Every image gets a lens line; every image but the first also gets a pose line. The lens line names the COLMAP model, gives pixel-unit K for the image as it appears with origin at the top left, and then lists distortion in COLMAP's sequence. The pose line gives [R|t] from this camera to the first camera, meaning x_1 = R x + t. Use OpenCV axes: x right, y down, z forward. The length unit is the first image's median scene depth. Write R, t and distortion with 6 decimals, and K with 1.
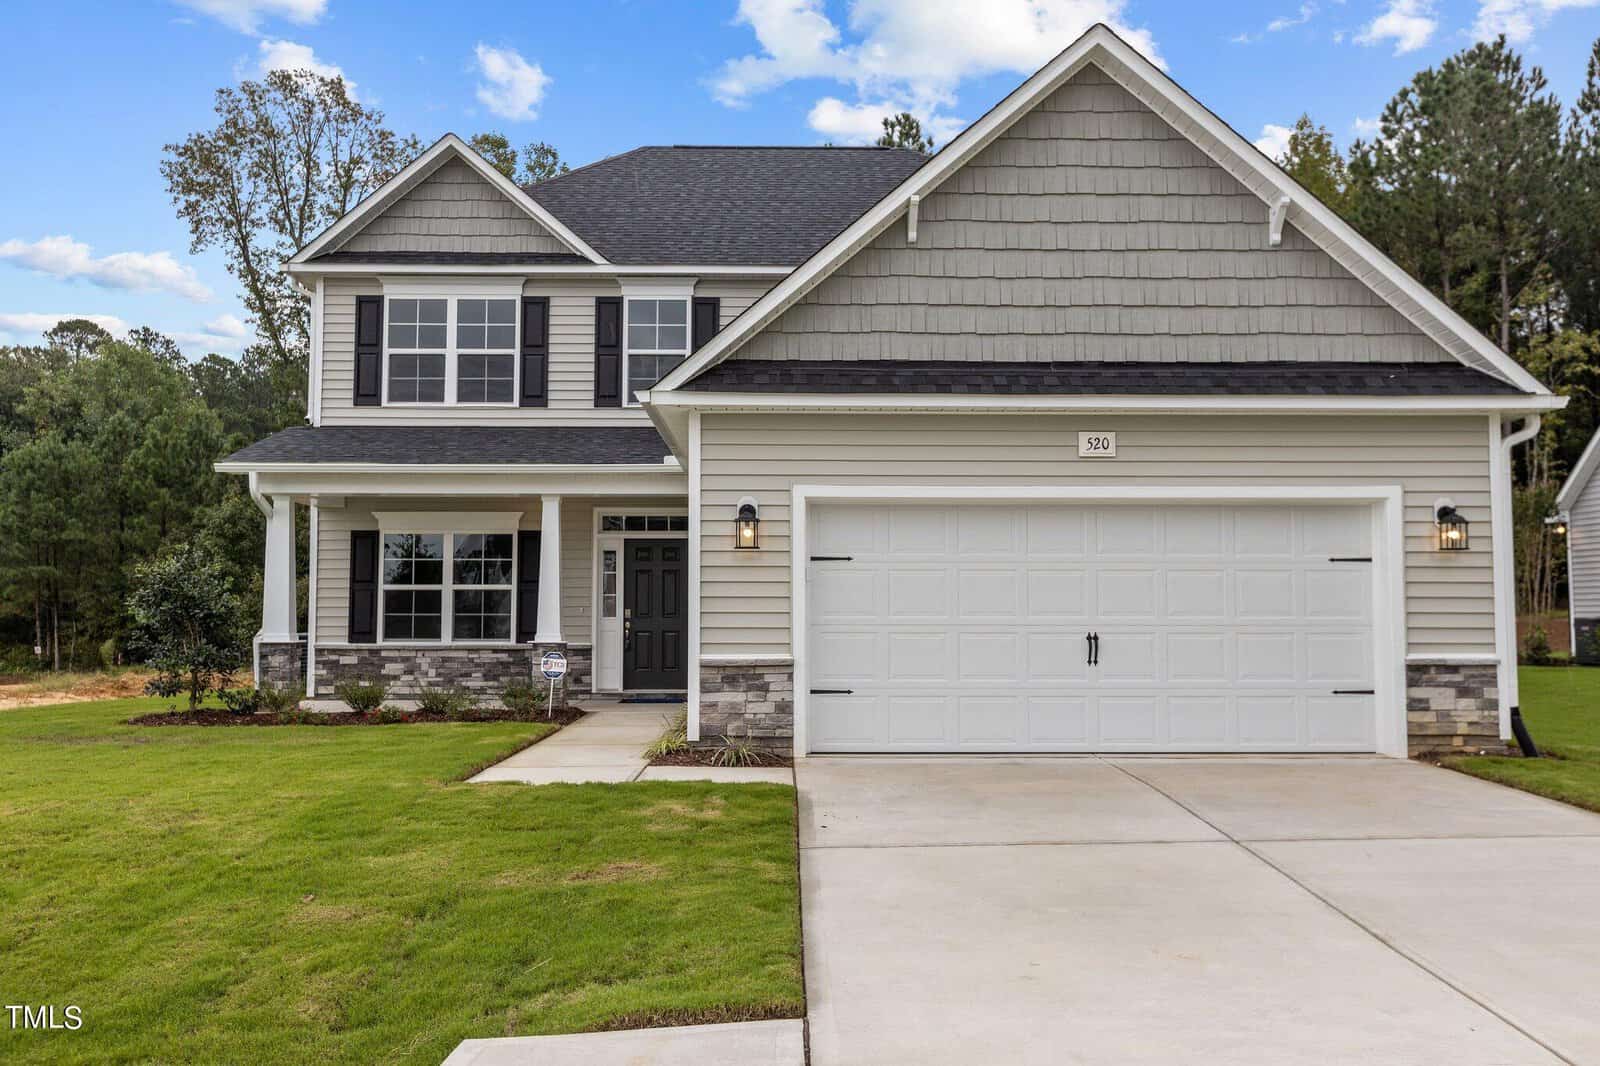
lens RADIAL K [[1005.1, 0, 800.2], [0, 1005.1, 541.8], [0, 0, 1]] dist [-0.007484, -0.000885]
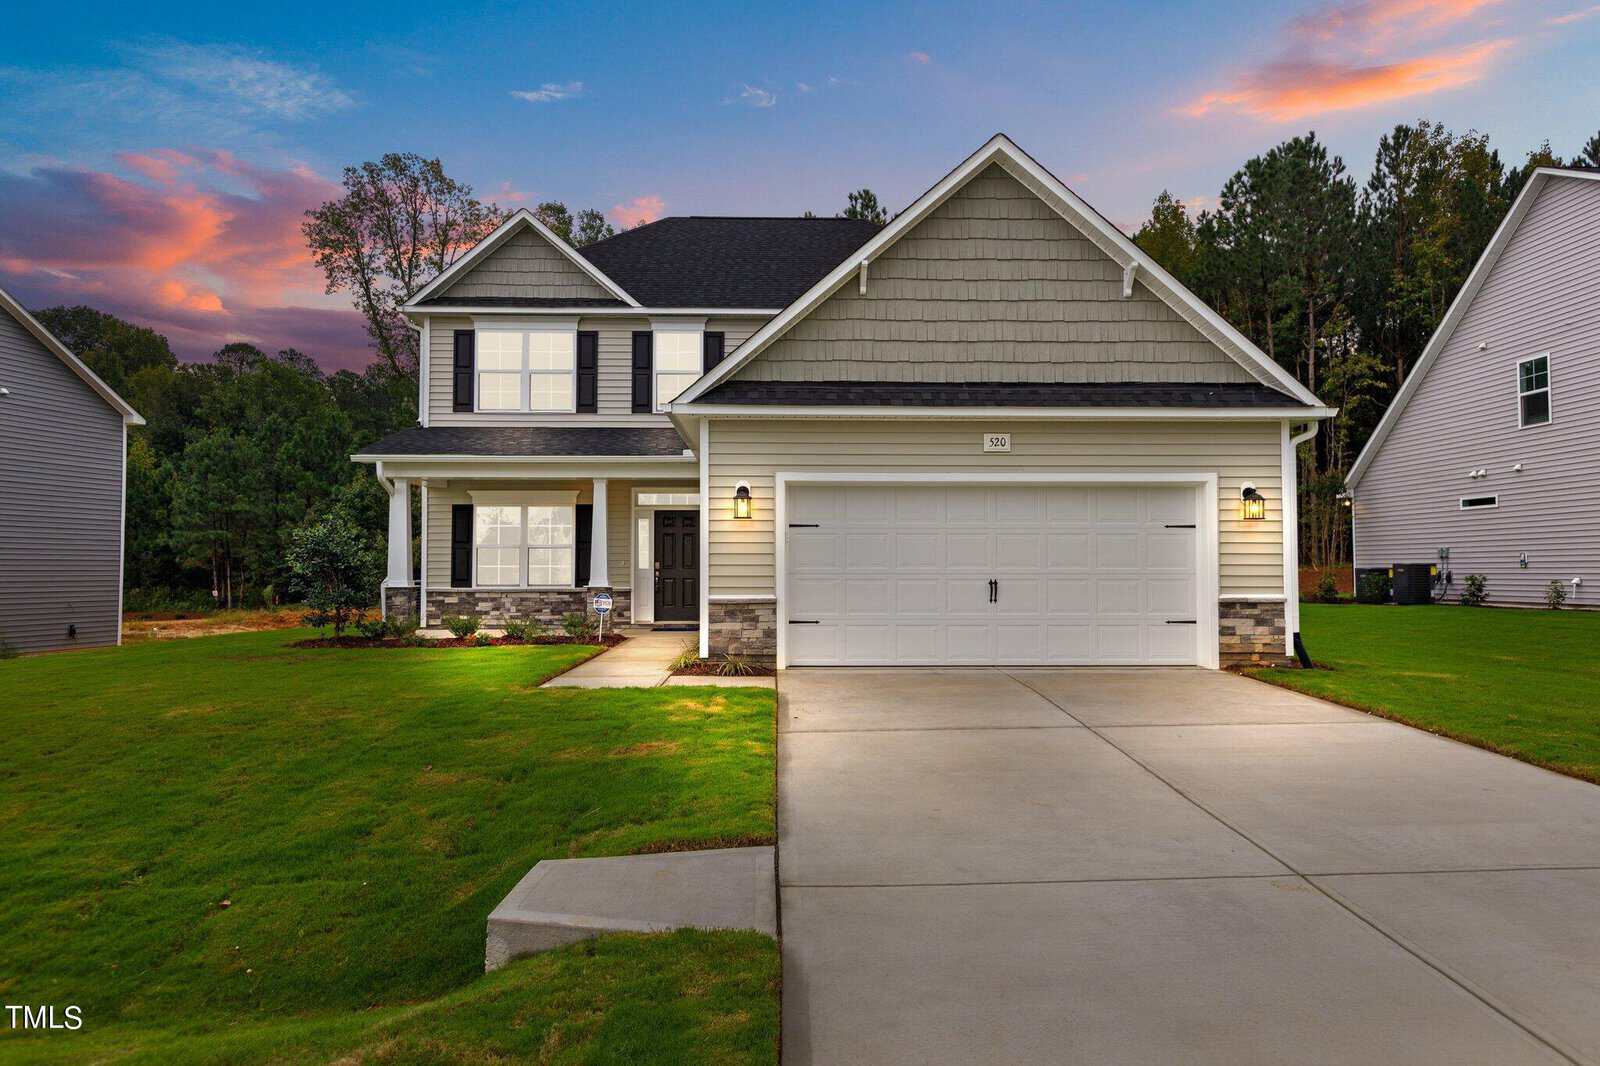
lens RADIAL K [[754.6, 0, 794.8], [0, 754.6, 528.5], [0, 0, 1]] dist [-0.003981, 0.000433]
pose [[0.999967, -0.000517, 0.008149, 0.006302], [0.000330, 0.999738, 0.022877, -0.002025], [-0.008158, -0.022873, 0.999705, -0.021354]]
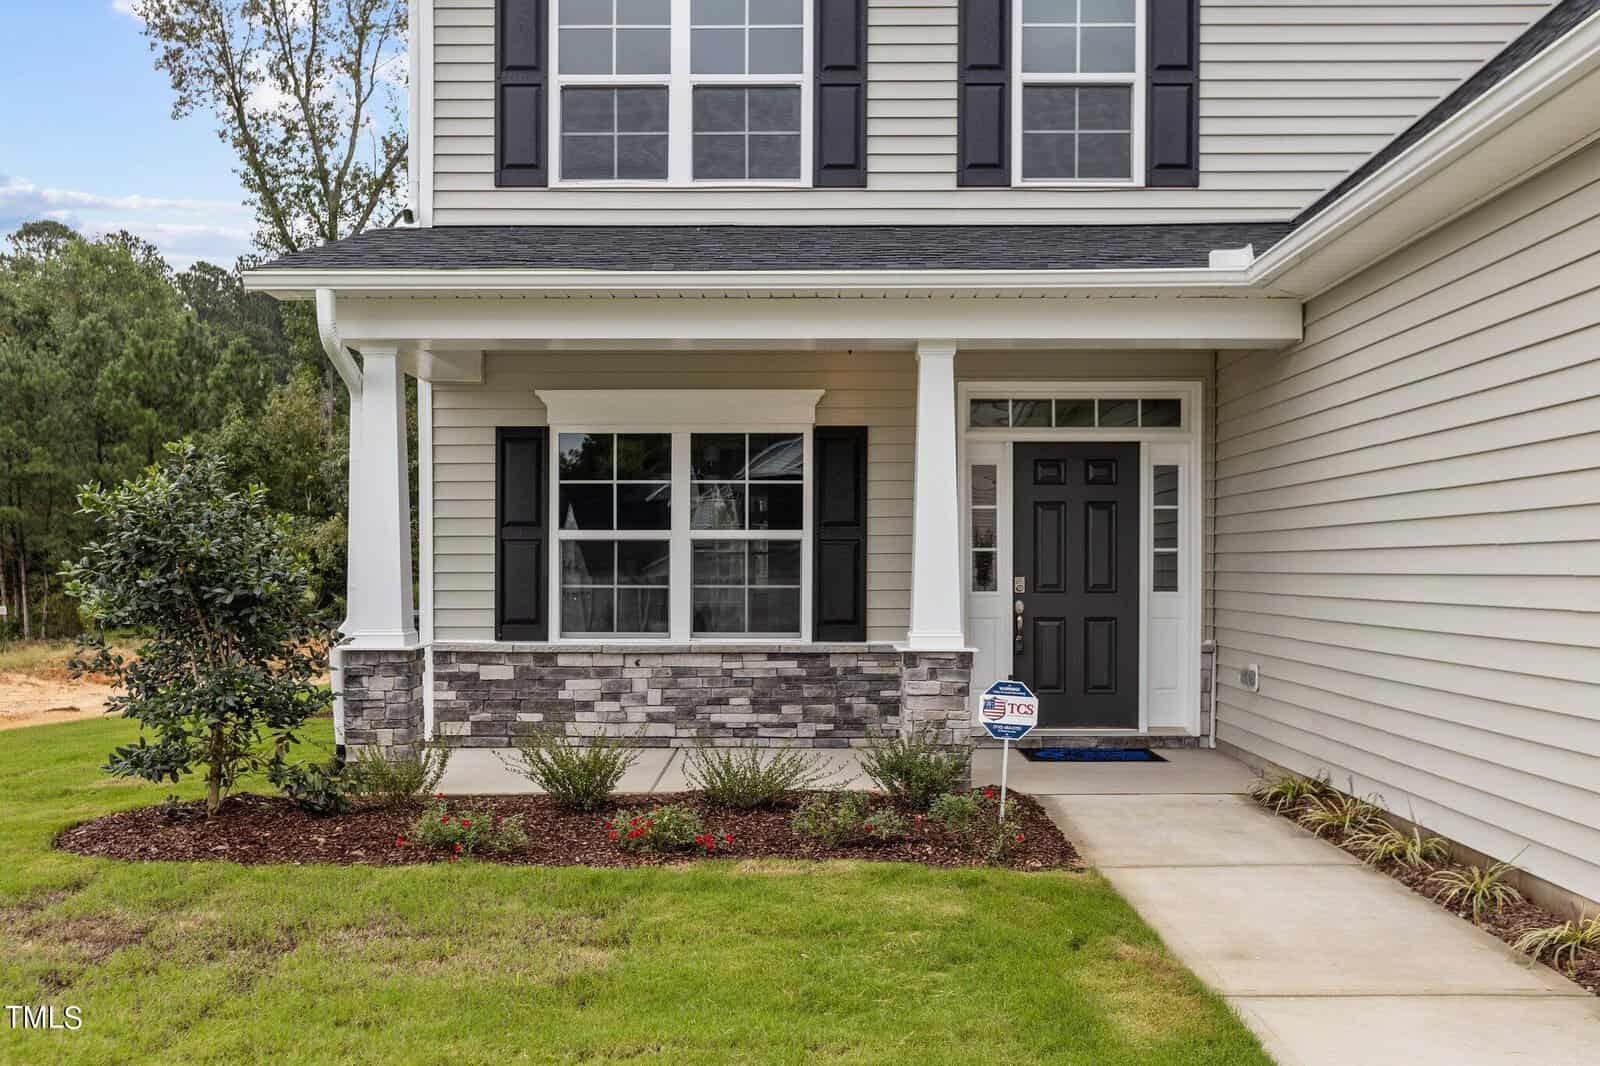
lens RADIAL K [[1085.4, 0, 805.5], [0, 1085.4, 541.8], [0, 0, 1]] dist [-0.007405, 0.000424]
pose [[0.999693, 0.000297, -0.024766, -0.272935], [0.001049, 0.998523, 0.054326, 0.018233], [0.024745, -0.054336, 0.998216, 0.437267]]
